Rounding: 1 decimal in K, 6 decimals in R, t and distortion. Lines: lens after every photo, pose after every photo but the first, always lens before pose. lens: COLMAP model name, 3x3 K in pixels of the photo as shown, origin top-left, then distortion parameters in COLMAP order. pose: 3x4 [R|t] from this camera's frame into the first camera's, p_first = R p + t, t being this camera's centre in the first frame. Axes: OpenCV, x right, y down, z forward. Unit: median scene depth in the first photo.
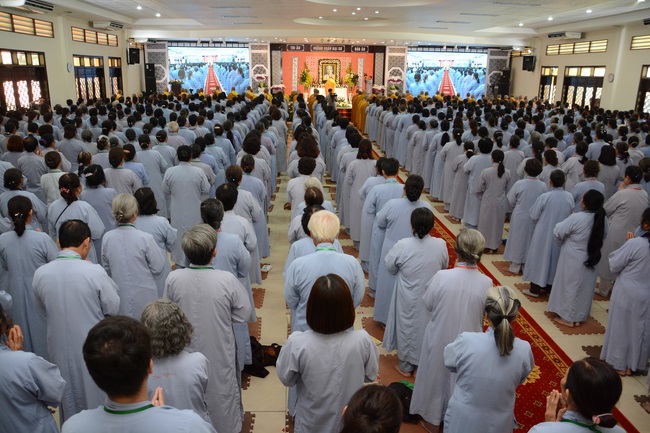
lens RADIAL K [[516.3, 0, 323.2], [0, 516.3, 221.1], [0, 0, 1]] dist [-0.150086, 0.123053]
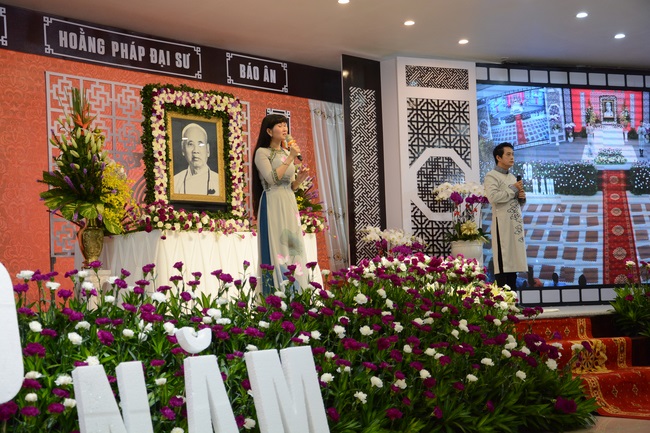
lens RADIAL K [[986.8, 0, 324.3], [0, 986.8, 216.4], [0, 0, 1]] dist [0.248293, 0.000000]
pose [[0.744879, 0.008428, 0.667147, -0.211577], [0.247685, 0.924974, -0.288228, -0.172832], [-0.619523, 0.379937, 0.686906, 0.805018]]
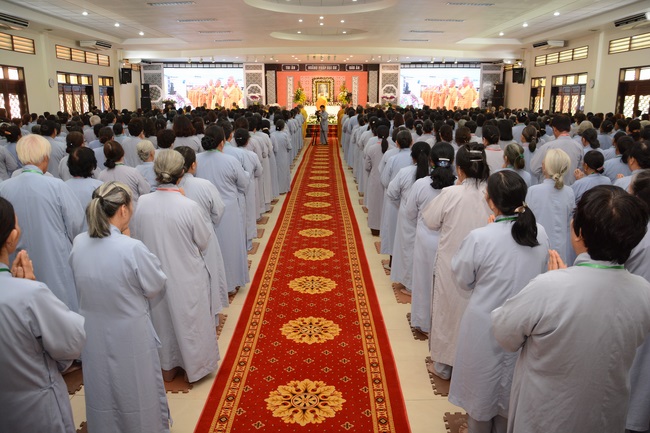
lens RADIAL K [[516.3, 0, 322.3], [0, 516.3, 217.6], [0, 0, 1]] dist [-0.150086, 0.123053]
pose [[0.998432, -0.003492, -0.055867, 0.072583], [-0.000012, 0.998039, -0.062590, 0.023766], [0.055976, 0.062493, 0.996474, 0.009829]]
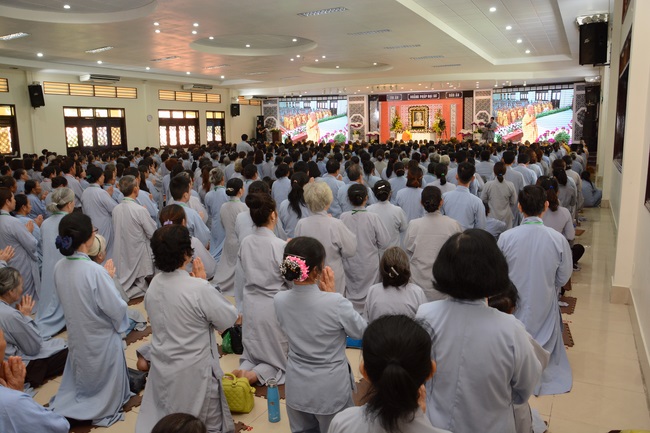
lens RADIAL K [[516.3, 0, 312.1], [0, 516.3, 217.5], [0, 0, 1]] dist [-0.150086, 0.123053]
pose [[0.847773, 0.052256, -0.527778, 0.425902], [-0.117108, 0.989015, -0.090189, 0.029661], [0.517268, 0.138267, 0.844580, 0.040566]]
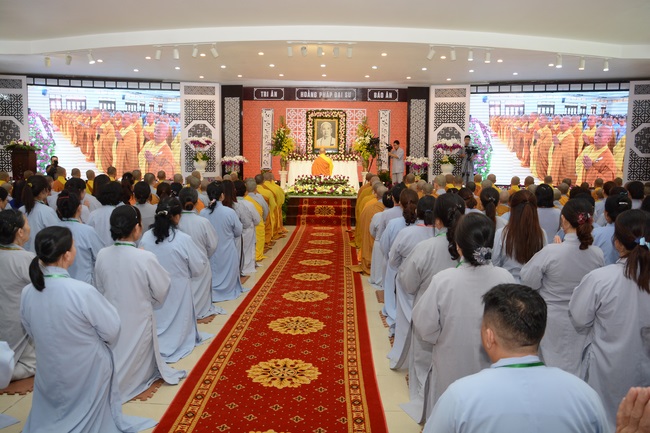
lens RADIAL K [[516.3, 0, 323.8], [0, 516.3, 214.9], [0, 0, 1]] dist [-0.150086, 0.123053]
pose [[0.997482, 0.003235, -0.070842, 0.053796], [-0.017148, 0.980317, -0.196681, -0.107615], [0.068811, 0.197401, 0.977905, 0.525218]]
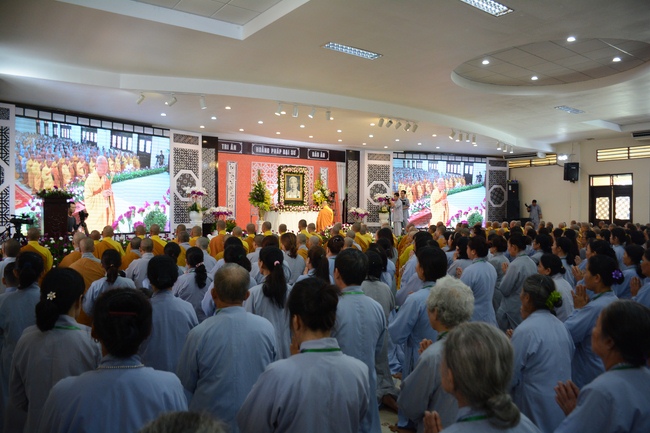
lens RADIAL K [[516.3, 0, 329.8], [0, 516.3, 218.7], [0, 0, 1]] dist [-0.150086, 0.123053]
pose [[0.825198, -0.017269, 0.564580, -0.331526], [0.170953, 0.960291, -0.220493, -0.122471], [-0.538353, 0.278467, 0.795382, 0.543643]]
